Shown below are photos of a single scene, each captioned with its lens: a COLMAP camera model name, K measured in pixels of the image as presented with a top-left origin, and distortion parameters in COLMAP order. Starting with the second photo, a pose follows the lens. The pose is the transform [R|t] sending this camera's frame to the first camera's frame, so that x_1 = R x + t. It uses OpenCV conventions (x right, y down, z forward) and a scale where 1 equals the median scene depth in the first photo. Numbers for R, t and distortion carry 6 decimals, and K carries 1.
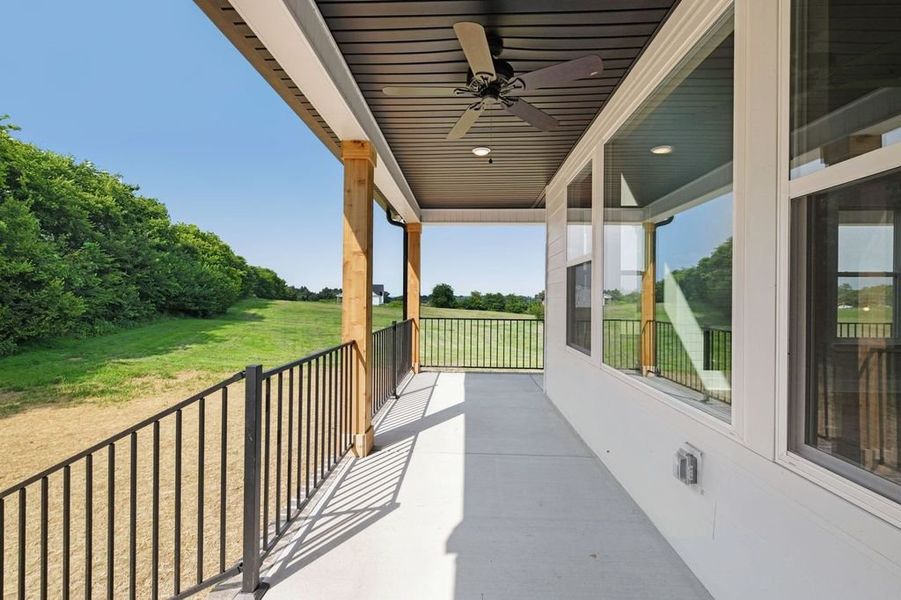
lens RADIAL K [[365.0, 0, 466.1], [0, 365.0, 295.2], [0, 0, 1]] dist [-0.011258, -0.003888]
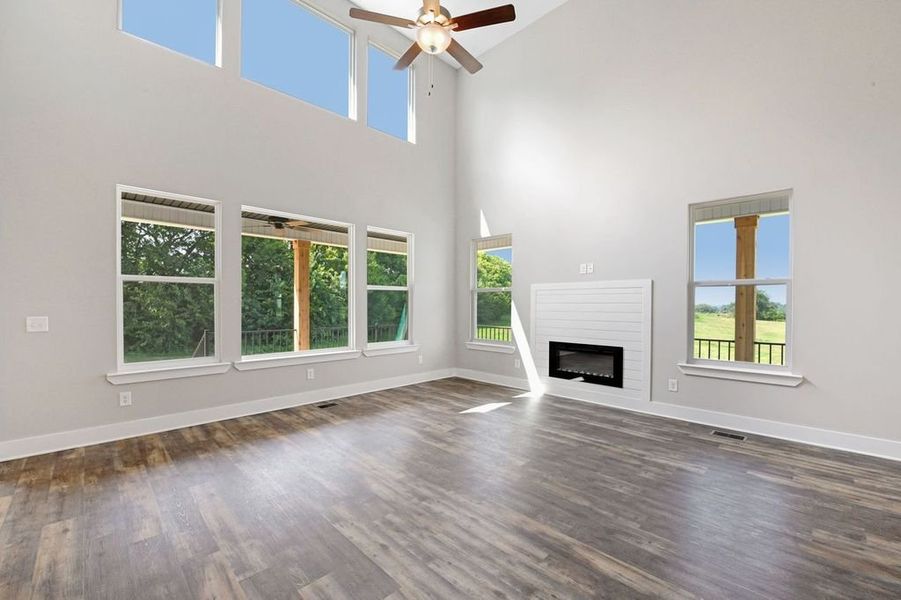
lens RADIAL K [[365.0, 0, 446.7], [0, 365.0, 308.0], [0, 0, 1]] dist [-0.011258, -0.003888]
pose [[0.707382, -0.004002, -0.706820, 0.078915], [0.011610, 0.999915, 0.005958, -0.000444], [0.706736, -0.012421, 0.707368, 0.002174]]
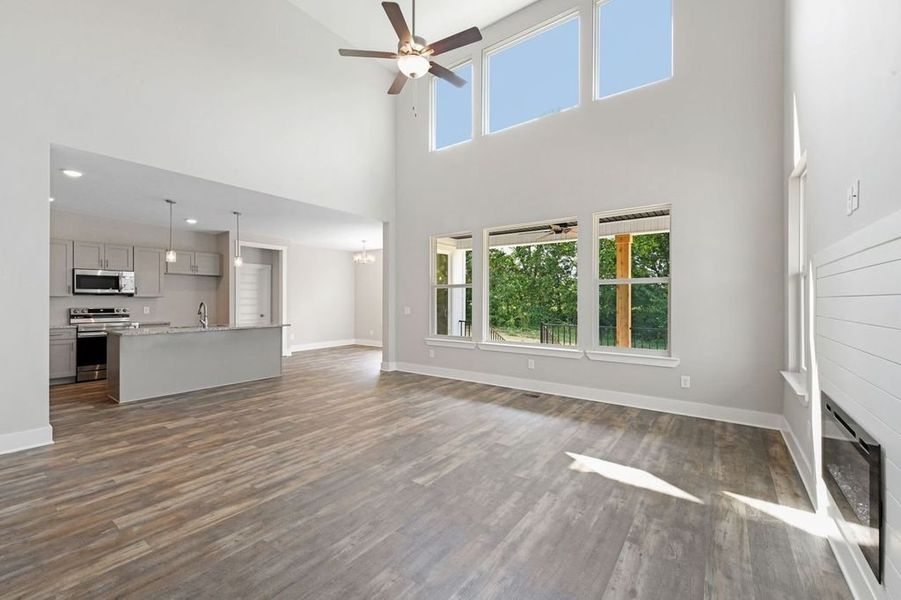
lens RADIAL K [[365.0, 0, 456.1], [0, 365.0, 299.0], [0, 0, 1]] dist [-0.011258, -0.003888]
pose [[-0.568988, -0.020579, -0.822089, 0.083141], [-0.005660, 0.999761, -0.021109, 0.000152], [0.822327, -0.007358, -0.568968, 0.056650]]
